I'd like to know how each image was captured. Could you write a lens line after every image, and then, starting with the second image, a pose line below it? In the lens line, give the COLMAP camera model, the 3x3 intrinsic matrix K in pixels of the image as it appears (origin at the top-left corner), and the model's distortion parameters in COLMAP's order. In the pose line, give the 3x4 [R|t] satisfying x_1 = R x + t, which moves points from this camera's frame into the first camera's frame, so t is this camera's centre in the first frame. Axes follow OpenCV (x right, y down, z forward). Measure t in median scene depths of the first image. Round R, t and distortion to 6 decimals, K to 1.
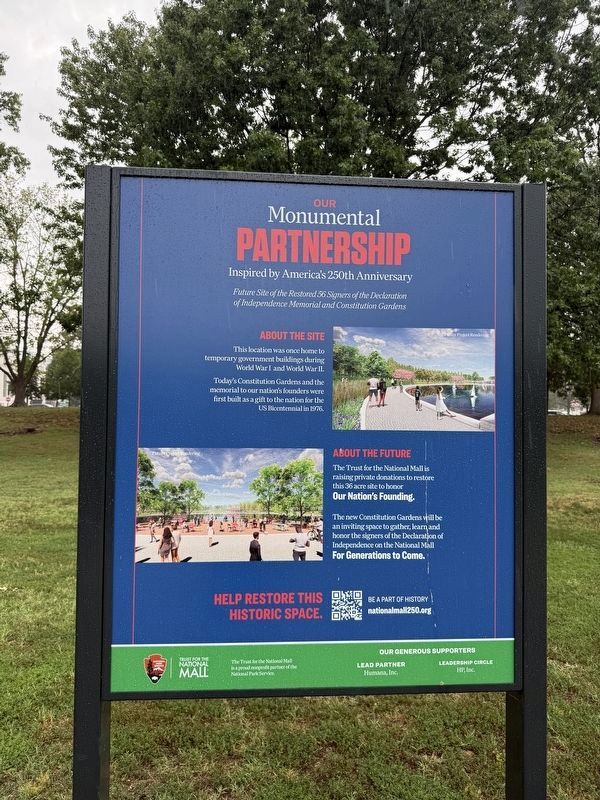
lens RADIAL K [[555.0, 0, 300.0], [0, 555.0, 400.0], [0, 0, 1]] dist [0.152033, -0.166618]
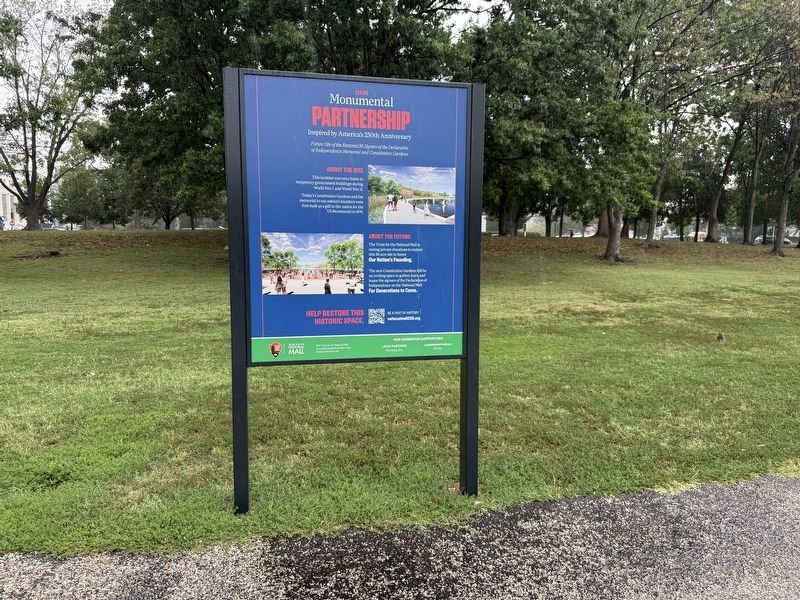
lens RADIAL K [[555.0, 0, 400.0], [0, 555.0, 300.0], [0, 0, 1]] dist [0.152033, -0.166618]
pose [[0.992039, -0.018932, 0.124500, -0.070103], [0.002507, 0.991408, 0.130780, 0.063232], [-0.125906, -0.129427, 0.983563, -0.838459]]
